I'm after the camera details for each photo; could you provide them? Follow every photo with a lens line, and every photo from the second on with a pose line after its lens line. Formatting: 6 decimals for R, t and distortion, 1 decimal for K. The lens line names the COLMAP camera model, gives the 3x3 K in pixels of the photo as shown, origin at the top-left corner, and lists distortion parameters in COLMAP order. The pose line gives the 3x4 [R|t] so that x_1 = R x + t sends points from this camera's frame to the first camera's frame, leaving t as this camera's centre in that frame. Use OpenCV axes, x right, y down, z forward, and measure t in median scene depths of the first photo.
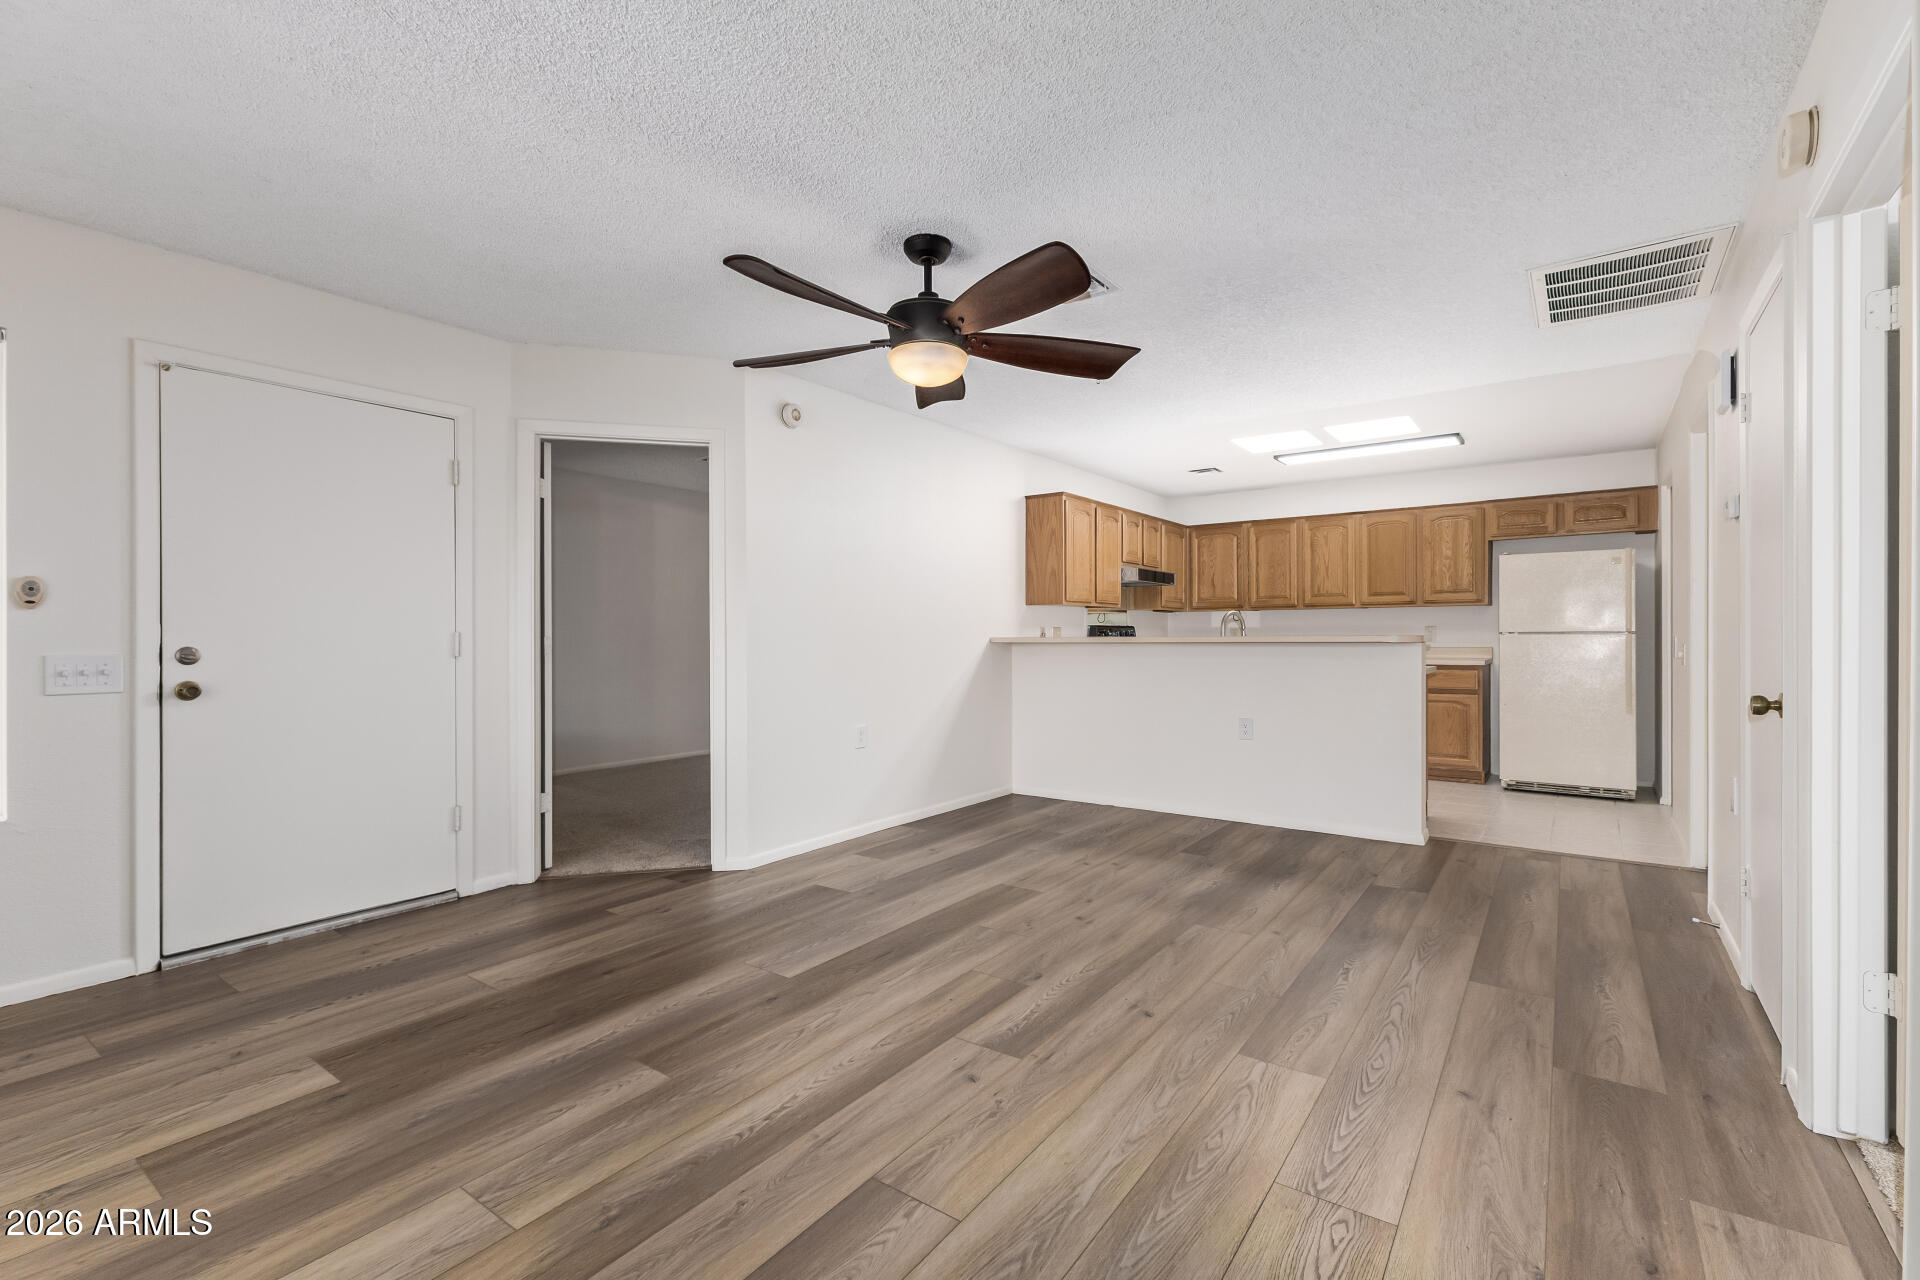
lens RADIAL K [[837.5, 0, 973.5], [0, 837.5, 642.3], [0, 0, 1]] dist [0.011496, -0.000347]
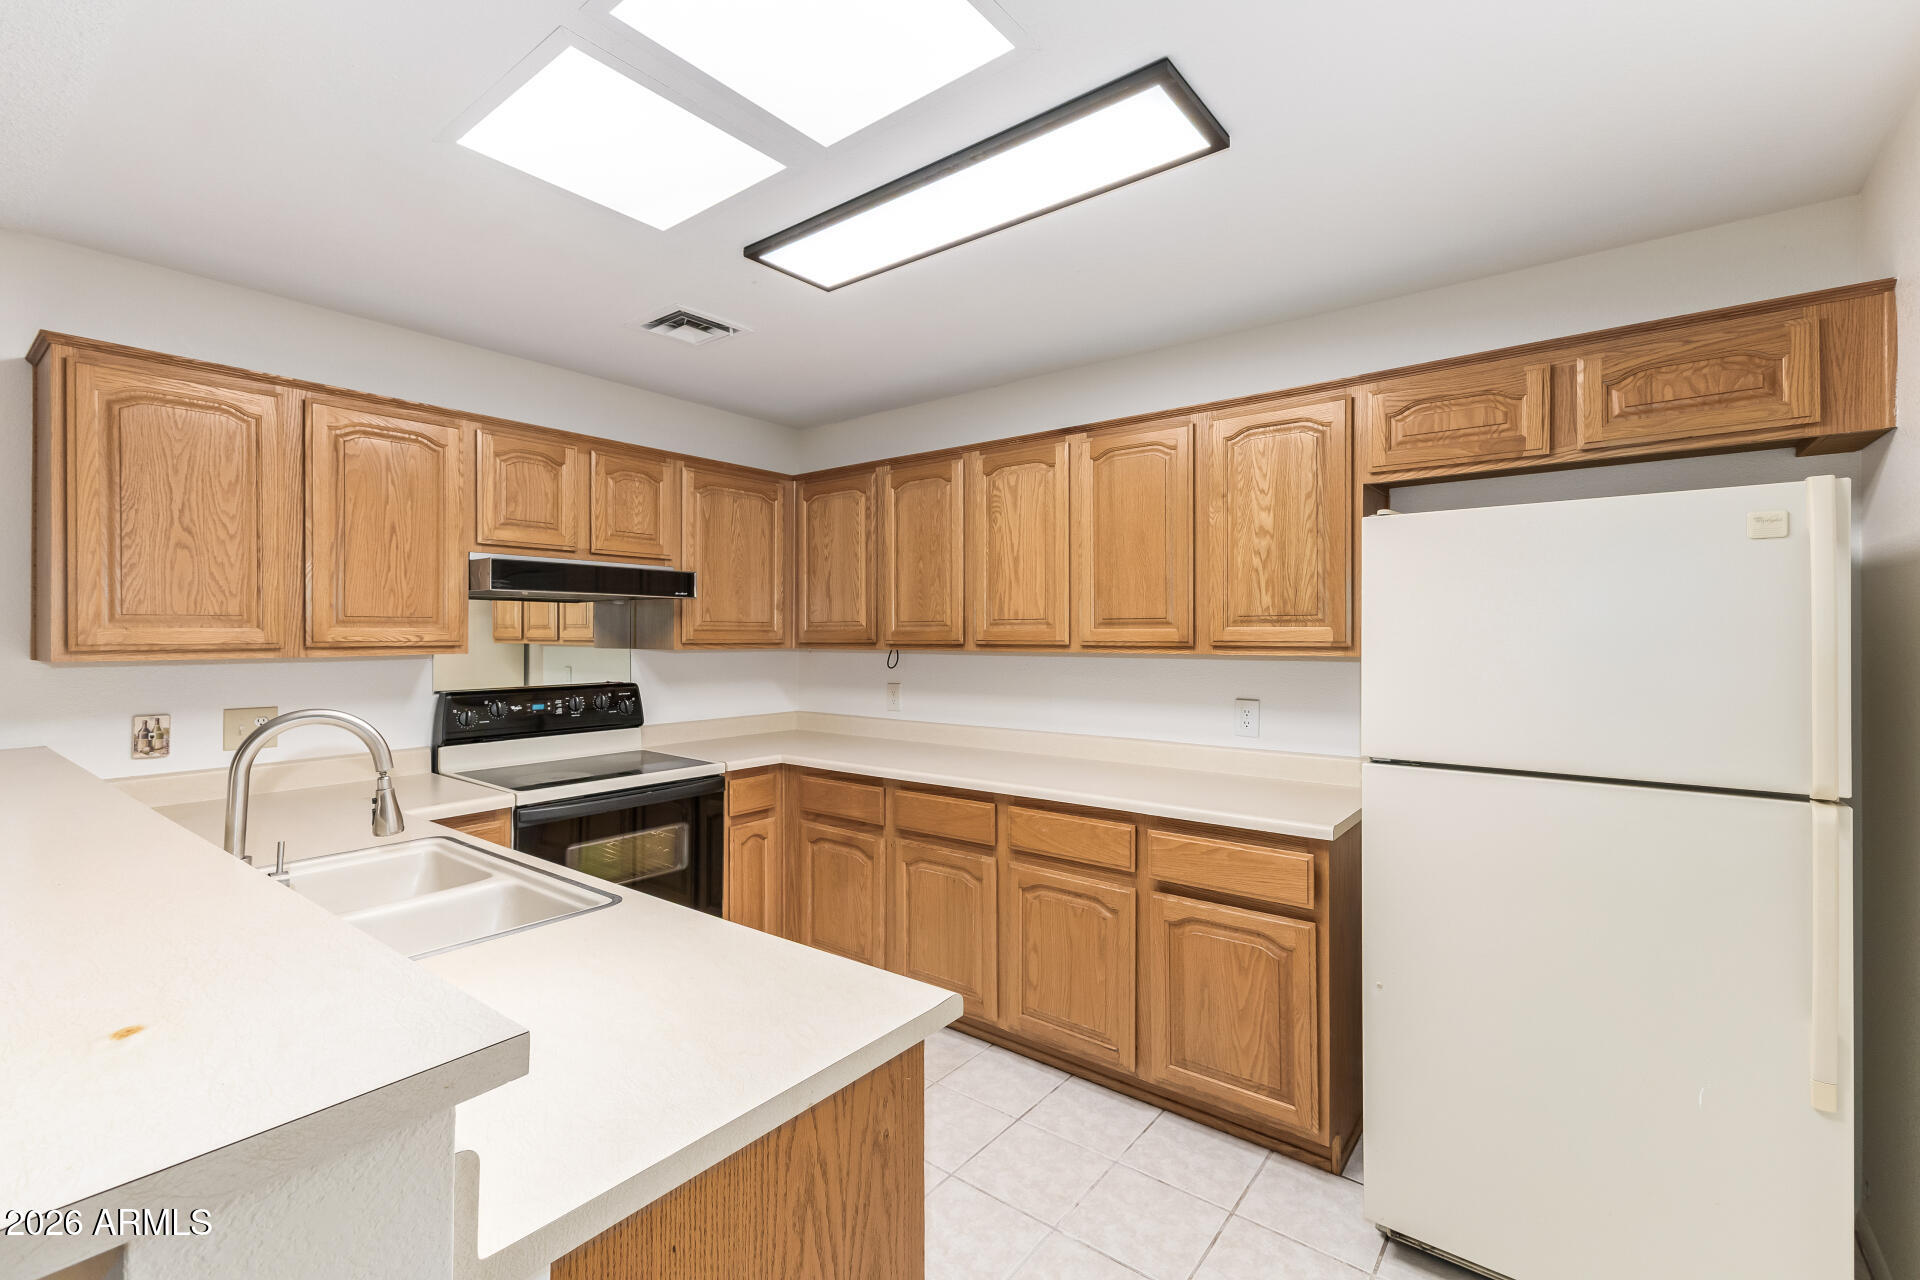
lens RADIAL K [[837.5, 0, 952.2], [0, 837.5, 631.8], [0, 0, 1]] dist [0.011496, -0.000347]
pose [[0.998151, 0.004005, -0.060643, 0.731035], [-0.004570, 0.999948, -0.009171, -0.083149], [0.060603, 0.009432, 0.998117, 1.001531]]
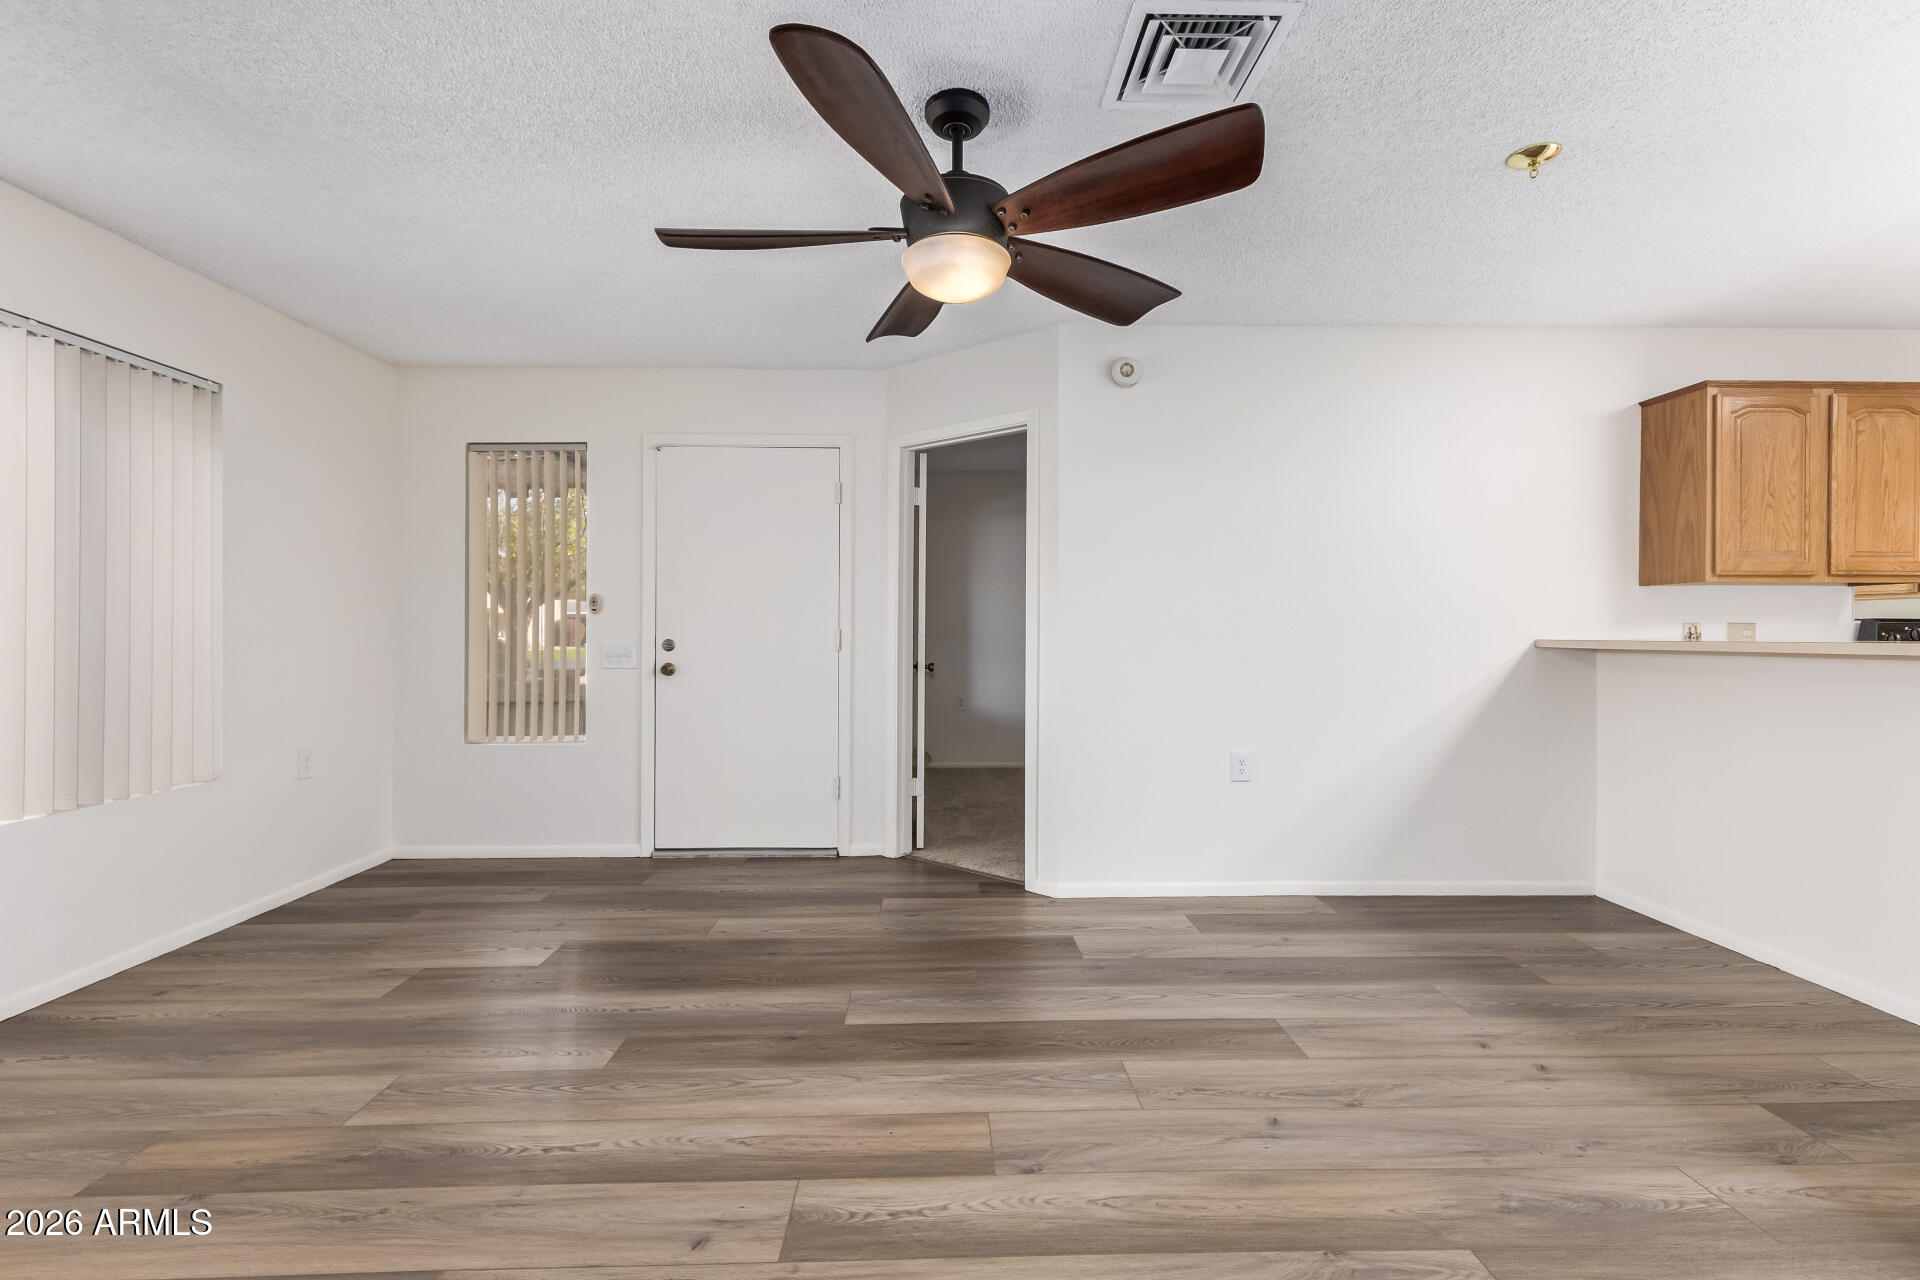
lens RADIAL K [[836.9, 0, 958.8], [0, 836.9, 633.7], [0, 0, 1]] dist [0.009665, 0.000081]
pose [[0.604278, 0.006816, -0.796744, 0.375358], [-0.012306, 0.999924, -0.000779, -0.005985], [0.796679, 0.010275, 0.604316, 0.385165]]
